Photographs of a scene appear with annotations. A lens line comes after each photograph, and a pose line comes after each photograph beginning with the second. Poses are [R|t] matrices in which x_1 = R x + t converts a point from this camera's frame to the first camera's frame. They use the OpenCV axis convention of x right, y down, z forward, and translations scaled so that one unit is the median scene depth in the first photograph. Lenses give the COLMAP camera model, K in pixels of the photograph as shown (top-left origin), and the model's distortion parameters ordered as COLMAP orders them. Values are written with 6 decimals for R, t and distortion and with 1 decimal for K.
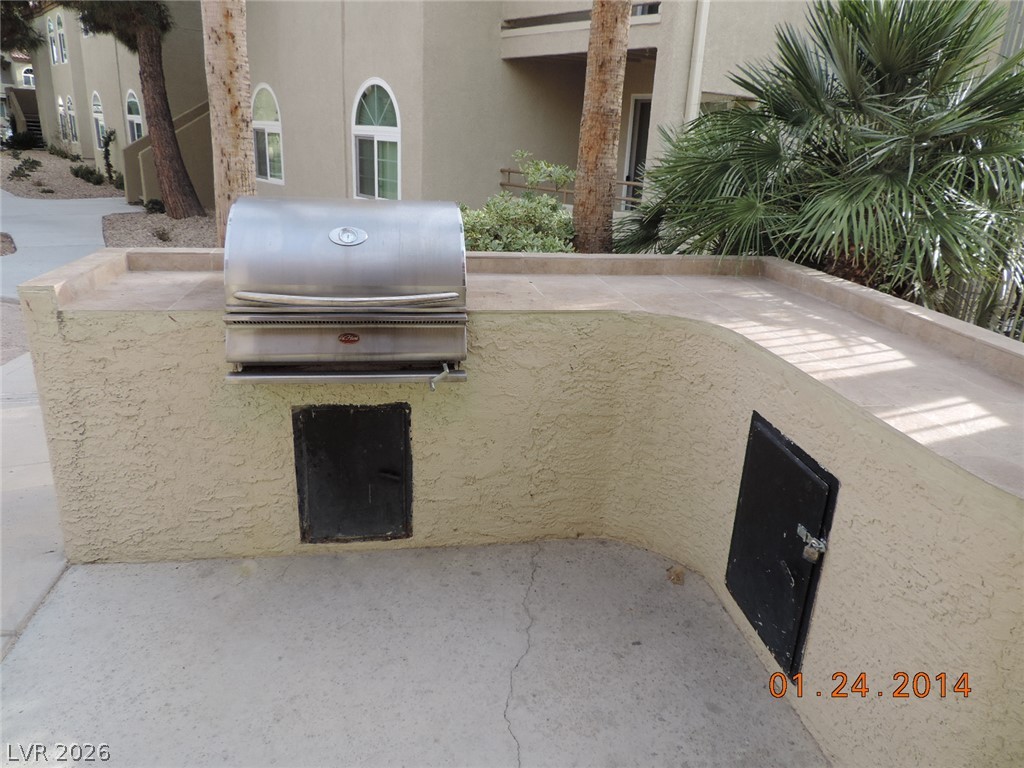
lens RADIAL K [[737.0, 0, 512.0], [0, 737.0, 384.0], [0, 0, 1]] dist [-0.011582, 0.003826]
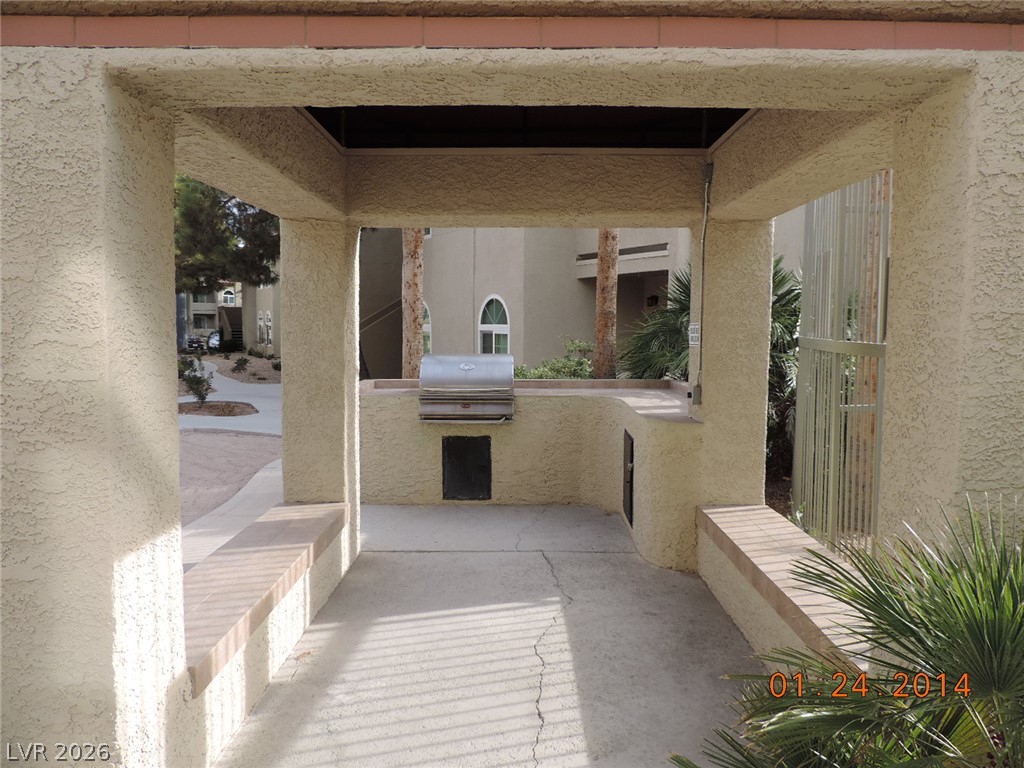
lens RADIAL K [[737.0, 0, 512.0], [0, 737.0, 384.0], [0, 0, 1]] dist [-0.011582, 0.003826]
pose [[0.985093, -0.026326, -0.169995, 0.315157], [-0.017026, 0.968447, -0.248639, 0.424611], [0.171176, 0.247827, 0.953562, -1.203781]]
